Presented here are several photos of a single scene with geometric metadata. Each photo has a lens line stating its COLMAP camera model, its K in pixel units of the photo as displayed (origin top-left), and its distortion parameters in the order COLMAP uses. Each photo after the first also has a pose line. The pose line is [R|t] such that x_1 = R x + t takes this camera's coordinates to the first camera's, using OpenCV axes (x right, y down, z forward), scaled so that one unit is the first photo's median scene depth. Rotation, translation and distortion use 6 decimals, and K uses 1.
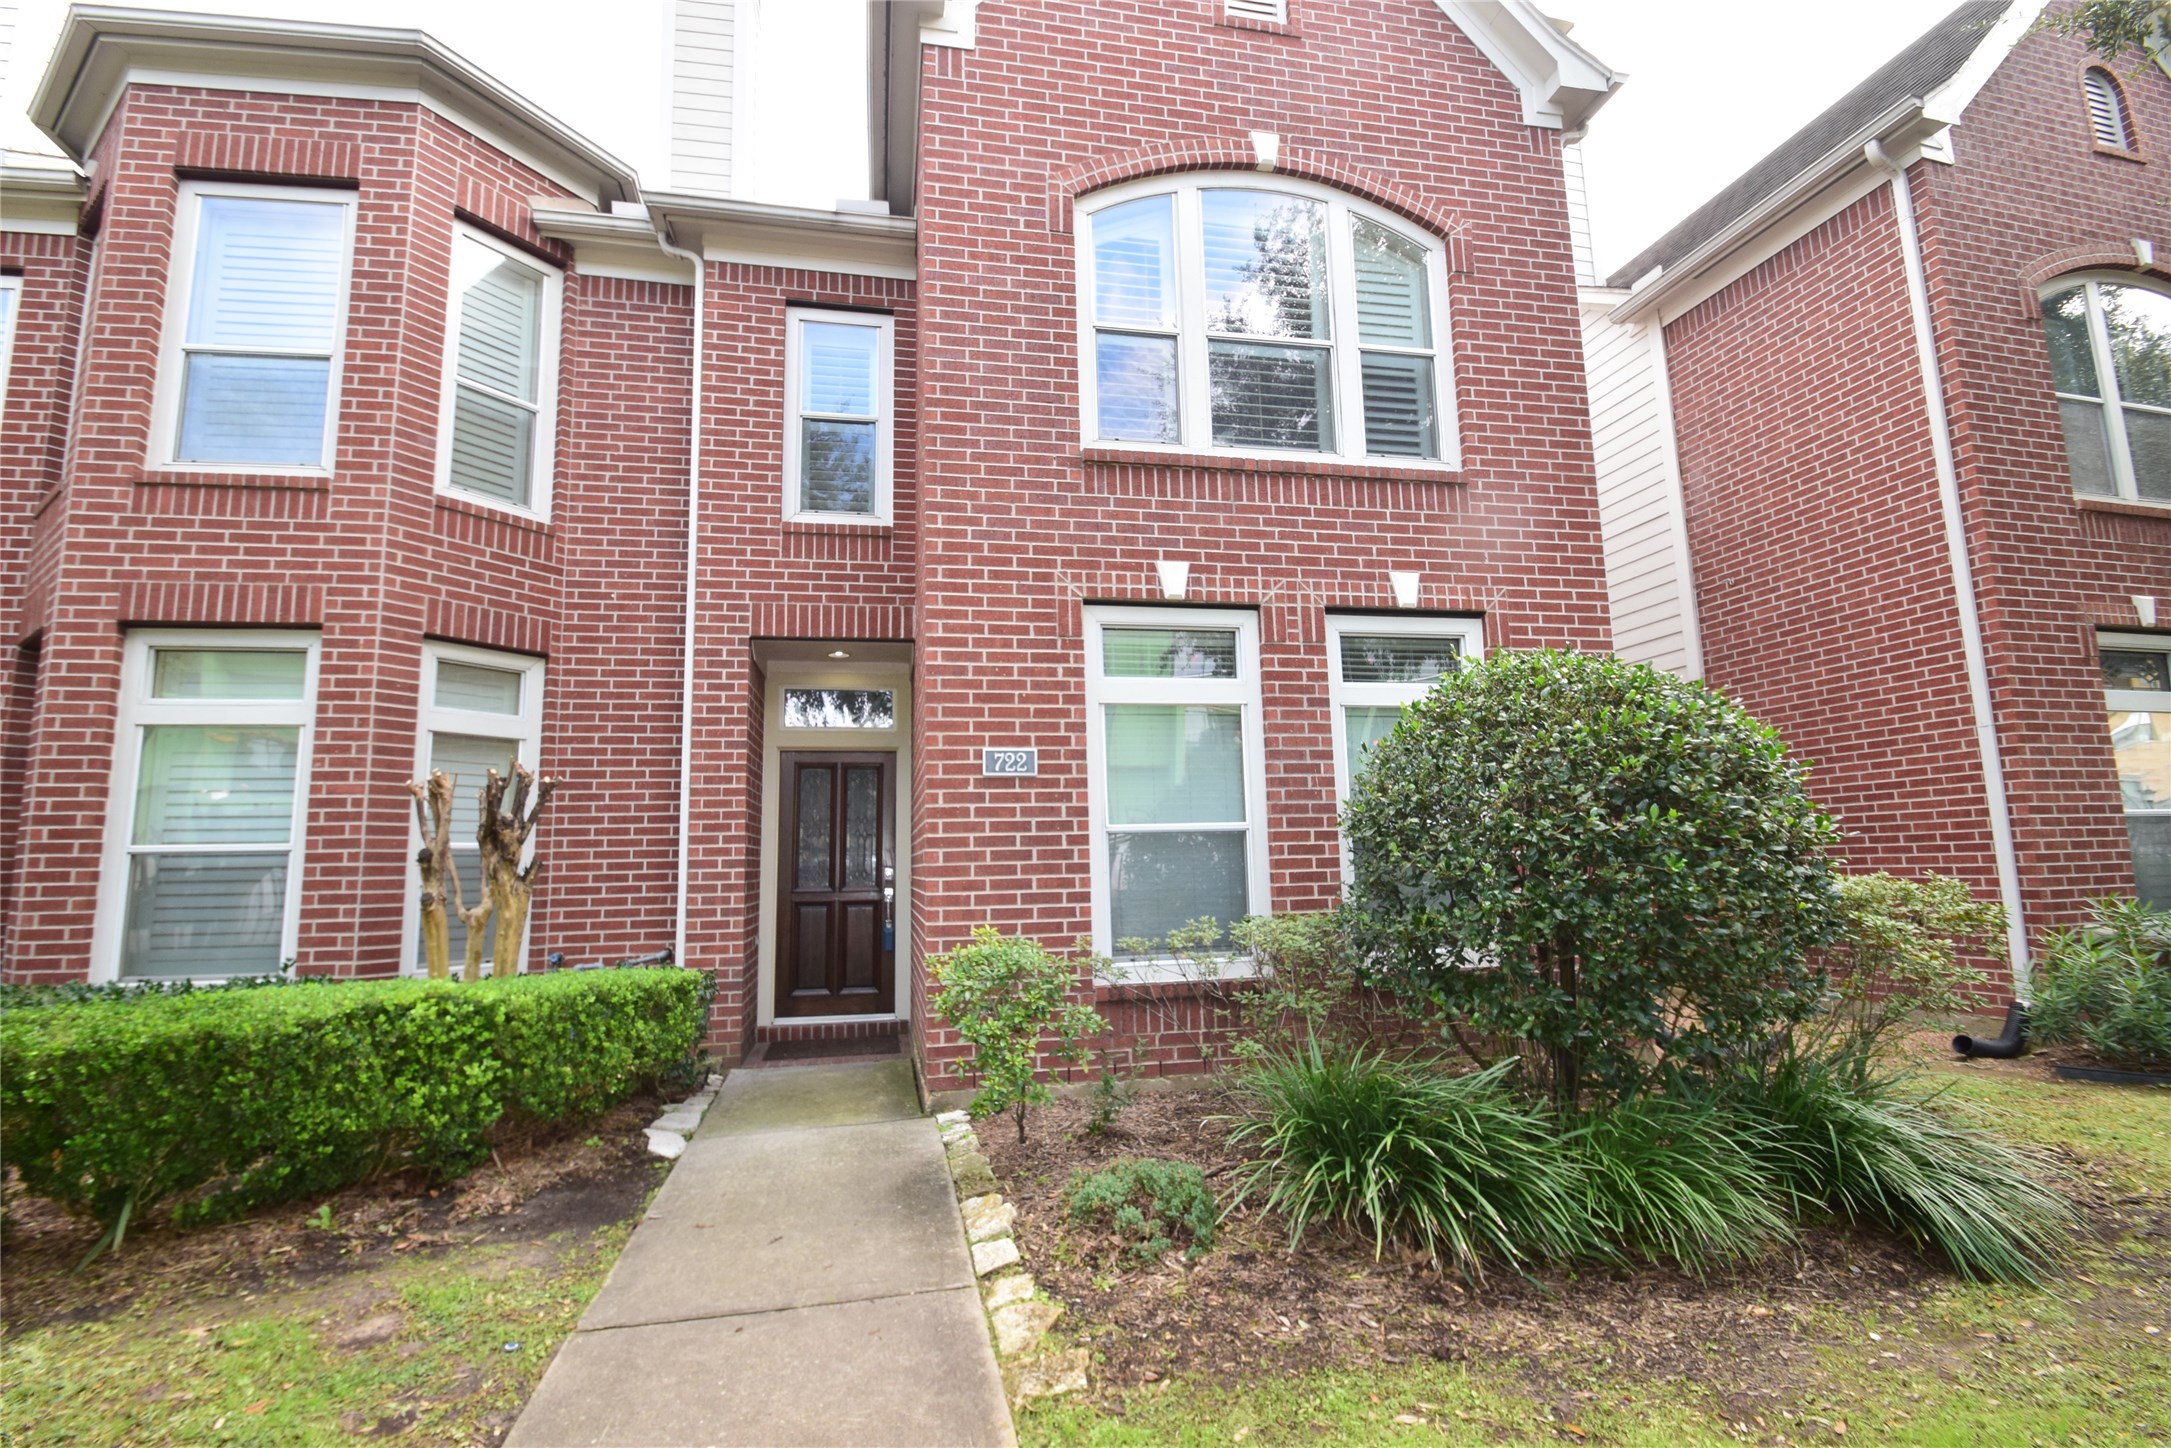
lens RADIAL K [[966.5, 0, 1068.0], [0, 966.5, 729.0], [0, 0, 1]] dist [-0.004321, -0.001522]
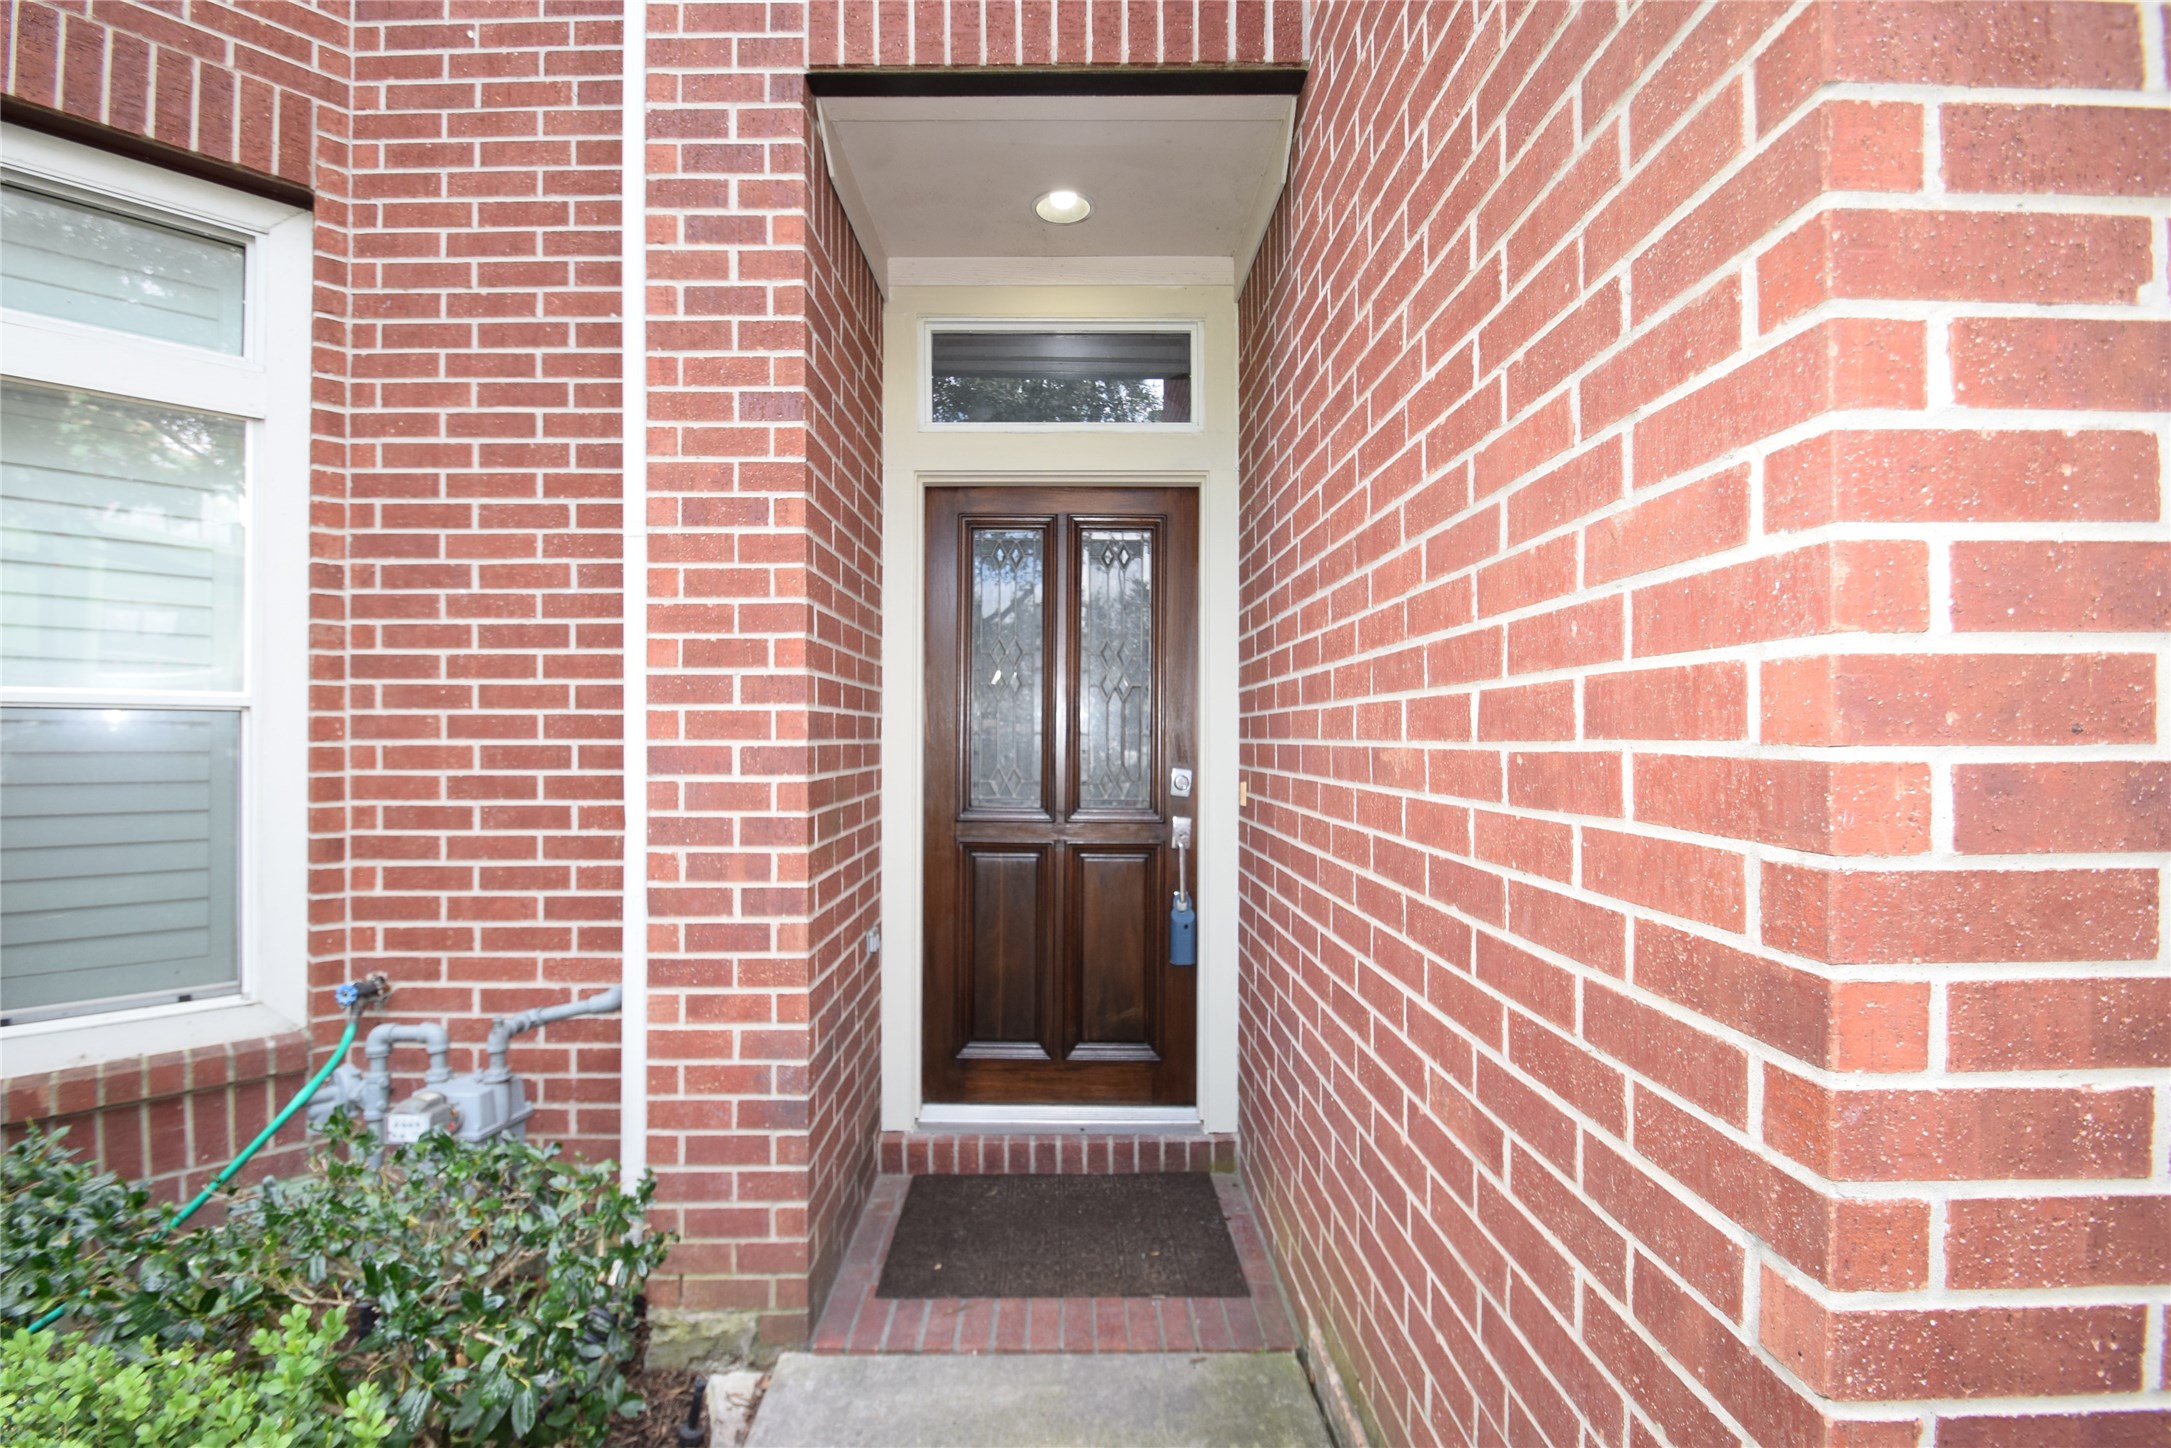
lens RADIAL K [[966.5, 0, 1081.1], [0, 966.5, 723.3], [0, 0, 1]] dist [-0.004321, -0.001522]
pose [[0.983909, 0.018850, -0.177676, -0.176357], [0.003674, 0.992074, 0.125598, 0.082272], [0.178635, -0.124230, 0.976041, 0.672489]]
